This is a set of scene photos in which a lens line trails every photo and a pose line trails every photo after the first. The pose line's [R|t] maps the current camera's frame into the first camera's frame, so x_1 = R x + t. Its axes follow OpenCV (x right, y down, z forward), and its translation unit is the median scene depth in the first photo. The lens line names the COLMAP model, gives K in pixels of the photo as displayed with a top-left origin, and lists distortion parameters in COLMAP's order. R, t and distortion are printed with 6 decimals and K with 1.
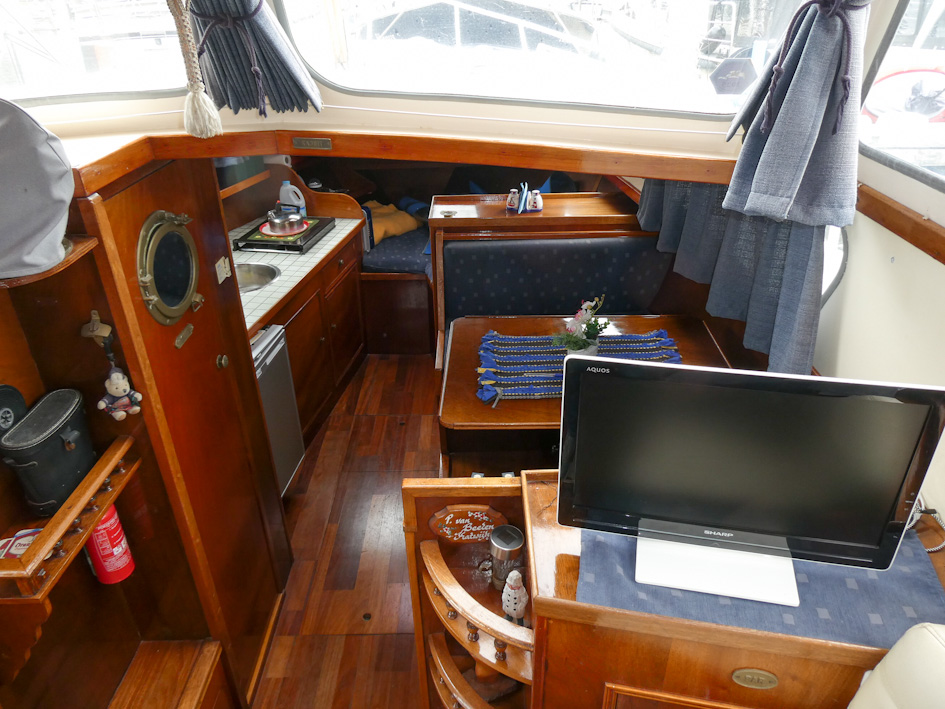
lens RADIAL K [[673.8, 0, 471.7], [0, 673.8, 356.1], [0, 0, 1]] dist [0.018532, -0.006751]
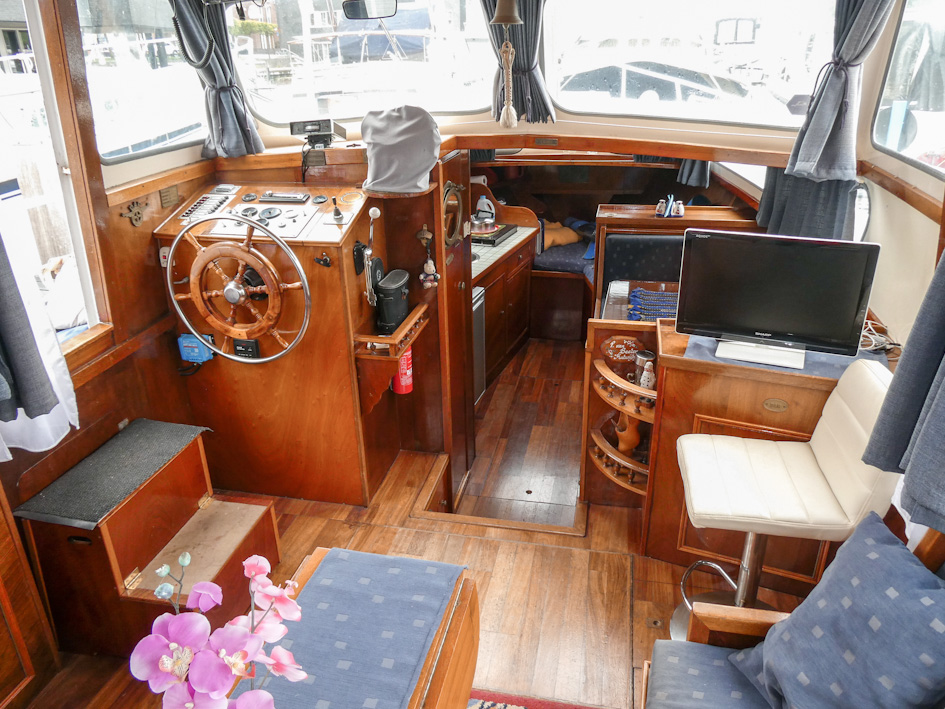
lens RADIAL K [[673.8, 0, 479.7], [0, 673.8, 350.4], [0, 0, 1]] dist [0.018532, -0.006751]
pose [[0.979422, 0.081647, -0.184572, -0.020147], [-0.096783, 0.992511, -0.074532, 0.181800], [0.177104, 0.090861, 0.979989, -0.341358]]
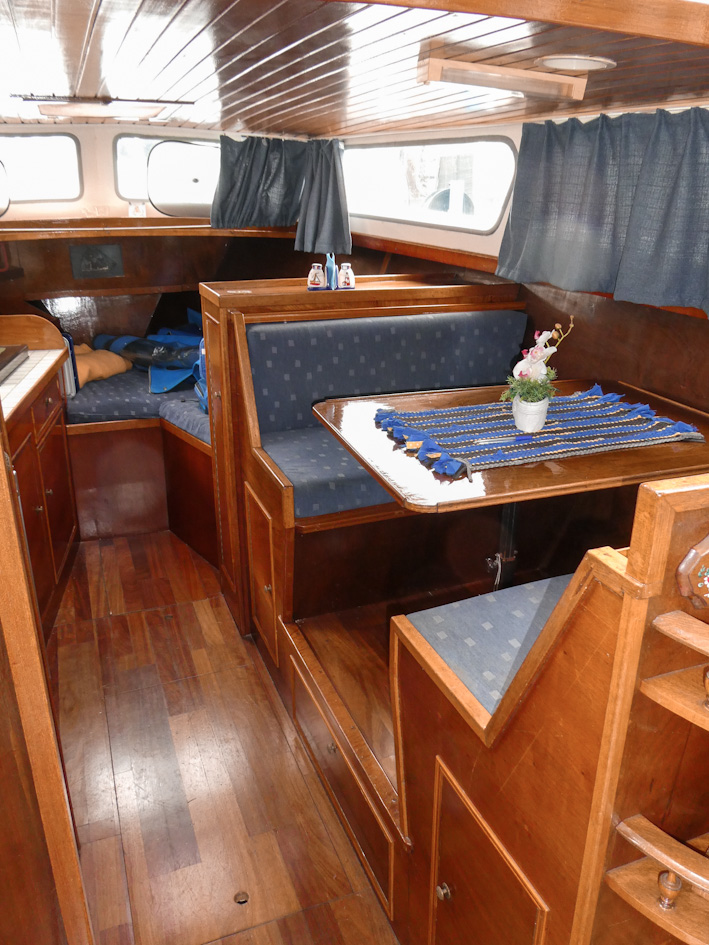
lens RADIAL K [[748.8, 0, 374.5], [0, 748.8, 476.5], [0, 0, 1]] dist [-0.037690, 0.012396]
pose [[0.928937, -0.111508, 0.353046, -0.203579], [0.156502, 0.982450, -0.101486, 0.085832], [-0.335534, 0.149526, 0.930085, 0.232881]]
